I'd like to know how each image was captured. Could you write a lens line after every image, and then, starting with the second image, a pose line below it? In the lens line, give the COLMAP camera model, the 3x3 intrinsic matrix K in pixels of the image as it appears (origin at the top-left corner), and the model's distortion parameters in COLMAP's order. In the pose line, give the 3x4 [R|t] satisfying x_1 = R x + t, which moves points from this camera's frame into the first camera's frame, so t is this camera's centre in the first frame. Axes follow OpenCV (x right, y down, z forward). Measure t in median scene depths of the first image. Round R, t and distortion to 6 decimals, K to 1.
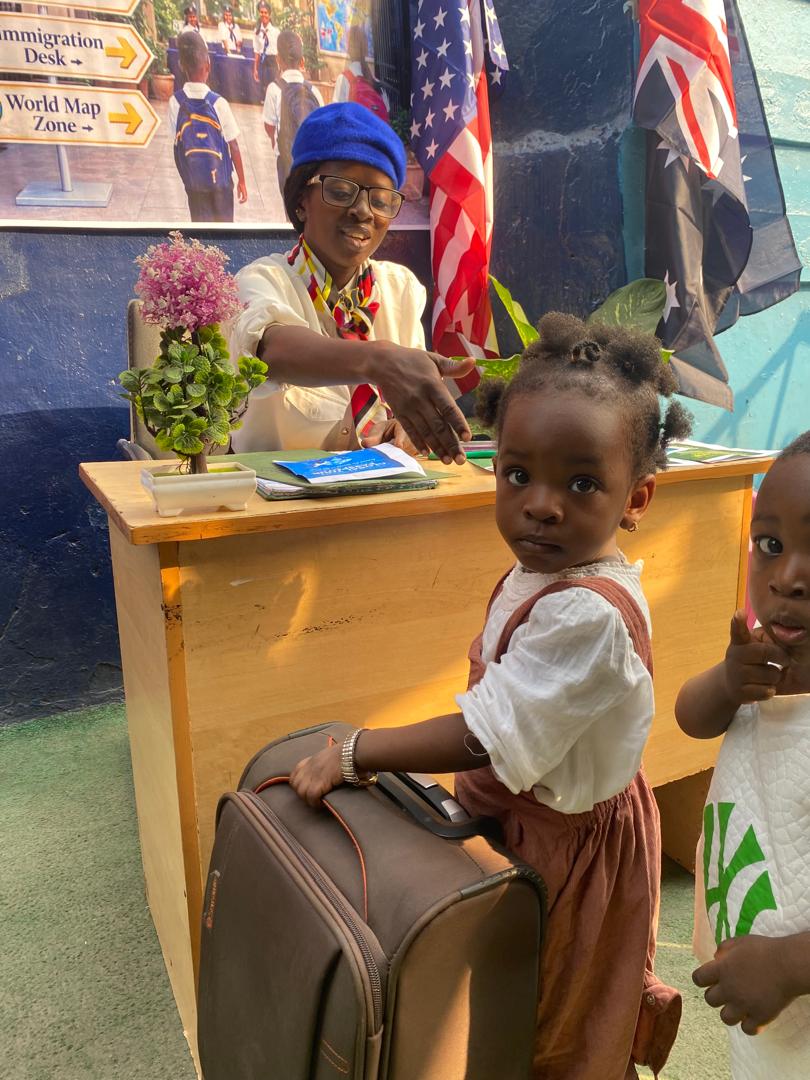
lens RADIAL K [[802.7, 0, 405.0], [0, 802.7, 540.0], [0, 0, 1]] dist [-0.004193, -0.011121]
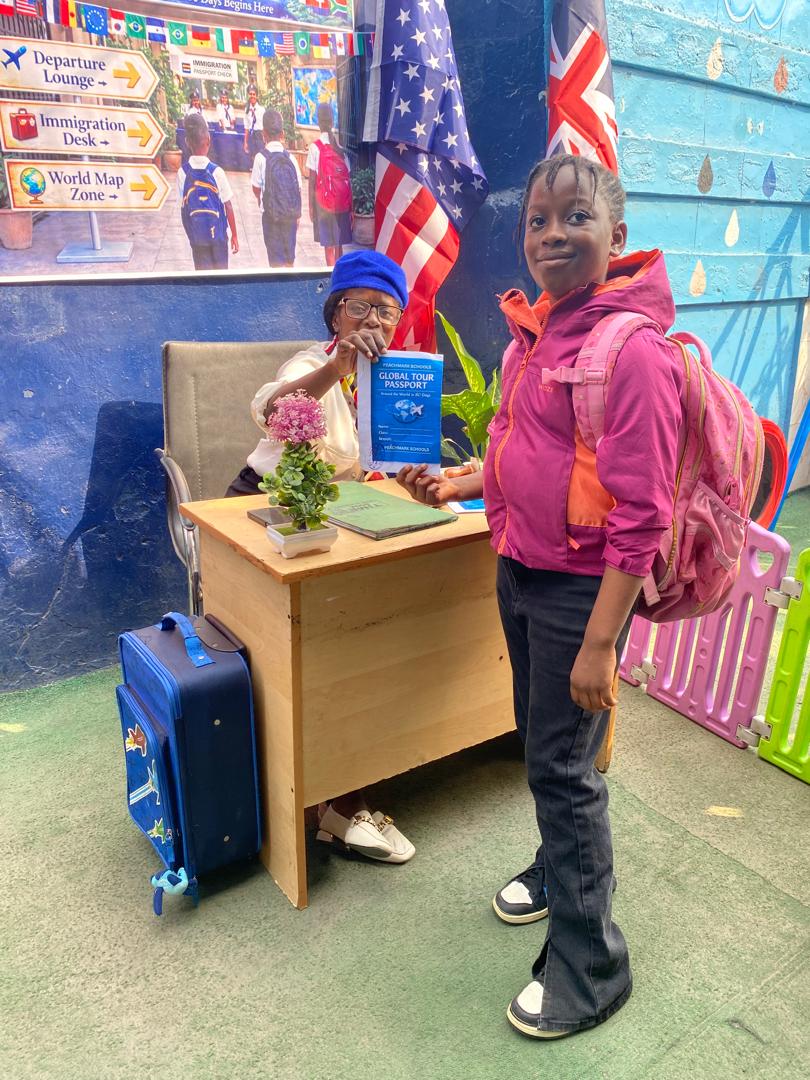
lens RADIAL K [[802.7, 0, 405.0], [0, 802.7, 540.0], [0, 0, 1]] dist [-0.004193, -0.011121]
pose [[0.989509, -0.017399, 0.143420, -0.137570], [0.004439, 0.995914, 0.090193, -0.101113], [-0.144403, -0.088610, 0.985544, -0.292172]]
